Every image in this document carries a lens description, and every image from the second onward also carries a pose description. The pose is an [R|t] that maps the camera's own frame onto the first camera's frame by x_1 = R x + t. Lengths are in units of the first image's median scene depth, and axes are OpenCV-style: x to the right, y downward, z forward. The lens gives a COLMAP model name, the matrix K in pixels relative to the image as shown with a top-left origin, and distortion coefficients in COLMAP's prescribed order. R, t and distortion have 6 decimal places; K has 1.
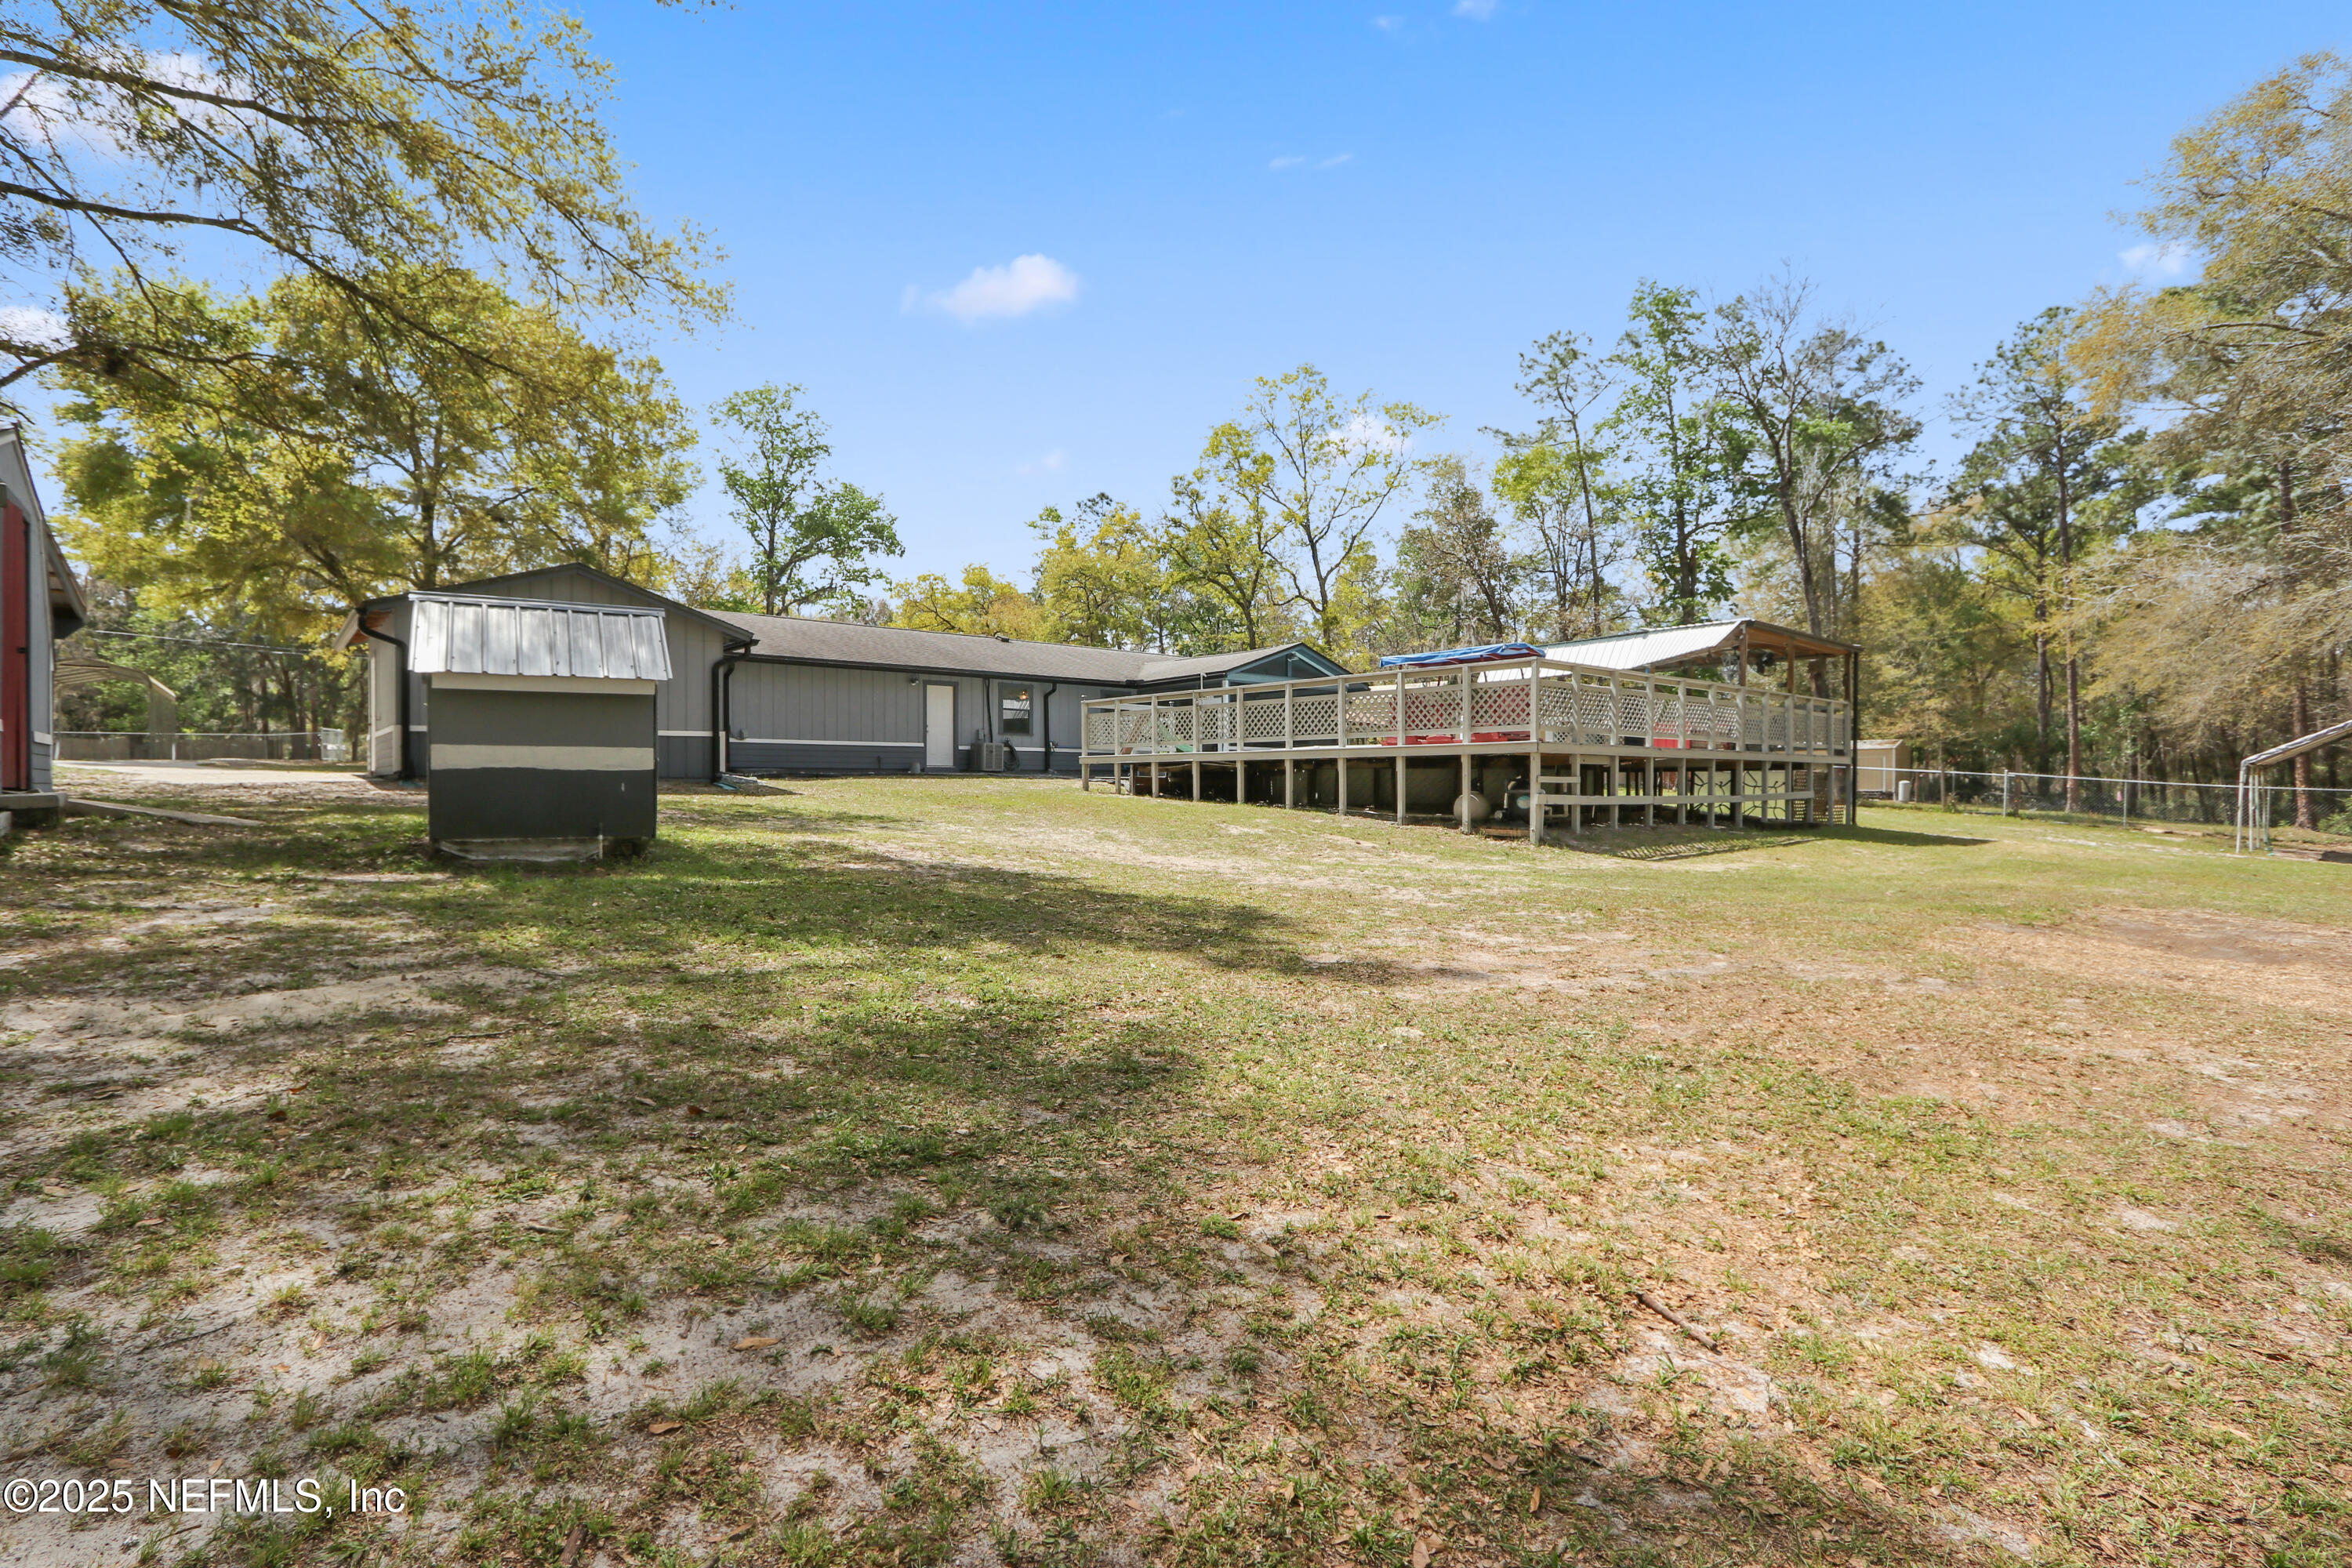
lens RADIAL K [[1093.0, 0, 1166.2], [0, 1093.0, 776.2], [0, 0, 1]] dist [-0.000514, 0.000048]
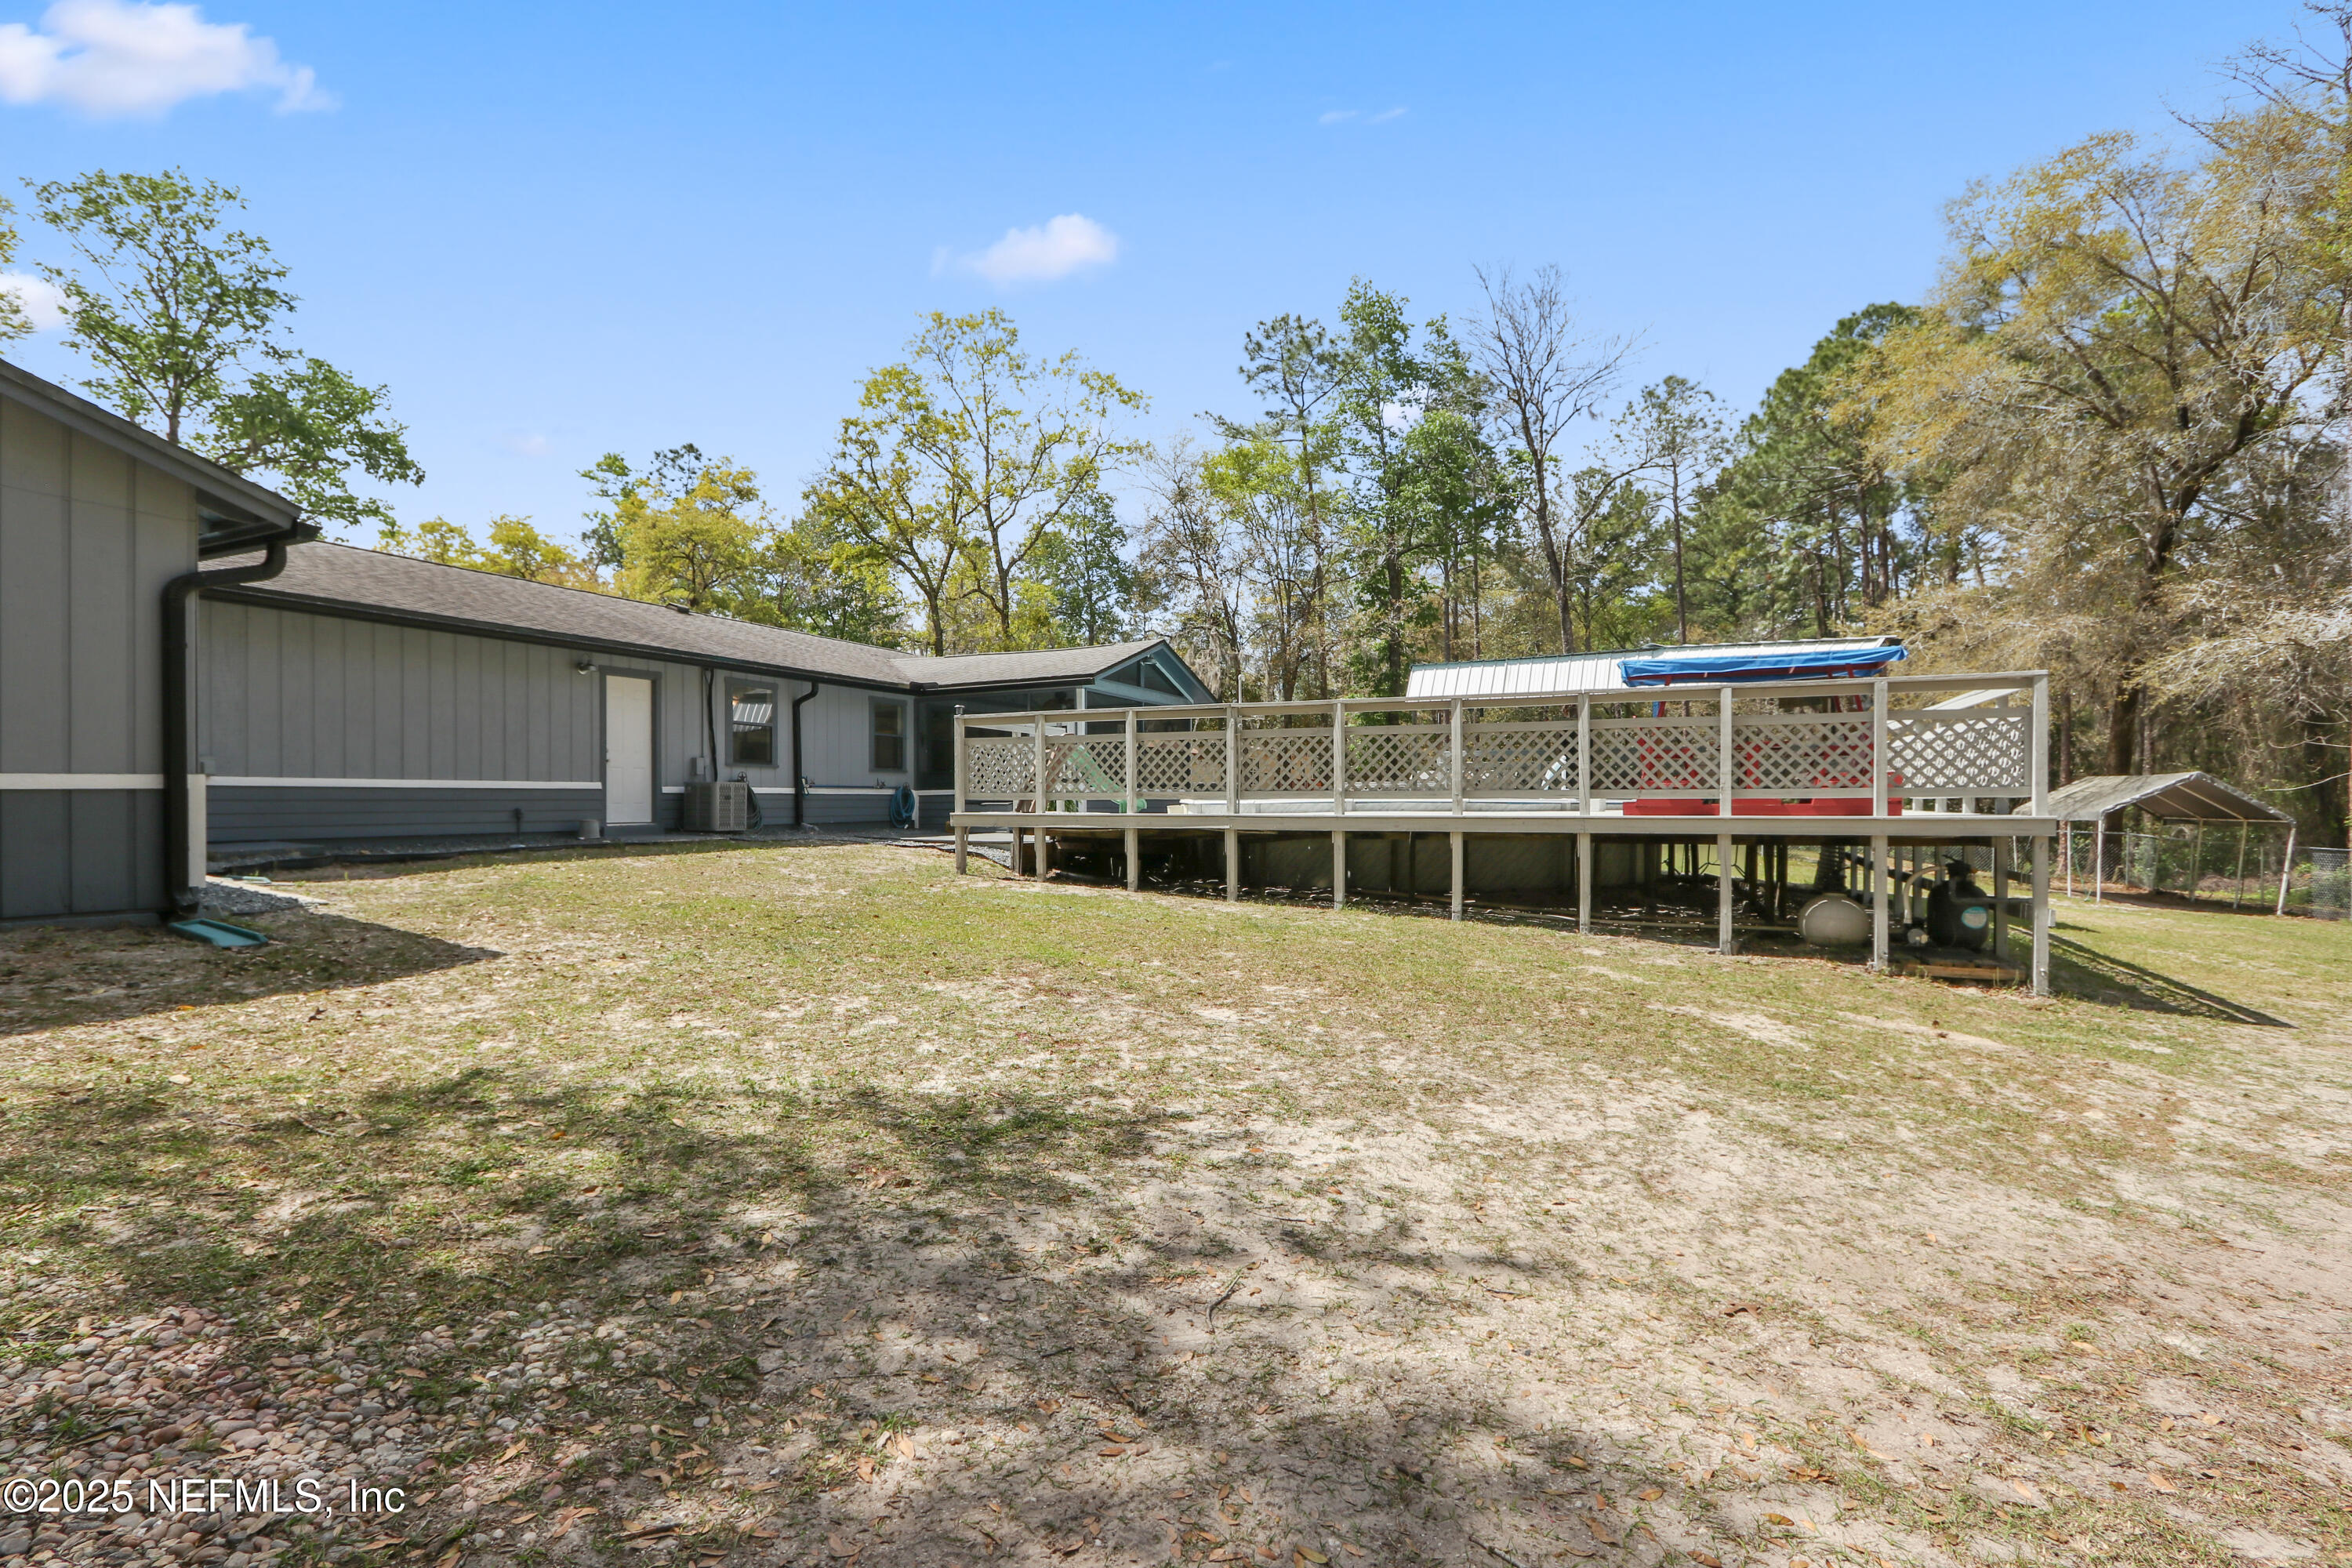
lens RADIAL K [[1128.6, 0, 1177.1], [0, 1128.6, 793.8], [0, 0, 1]] dist [-0.003125, 0.000310]
pose [[0.917630, 0.003959, 0.397416, -0.091209], [-0.003016, 0.999991, -0.002998, -0.011894], [-0.397424, 0.001552, 0.917634, 0.189950]]
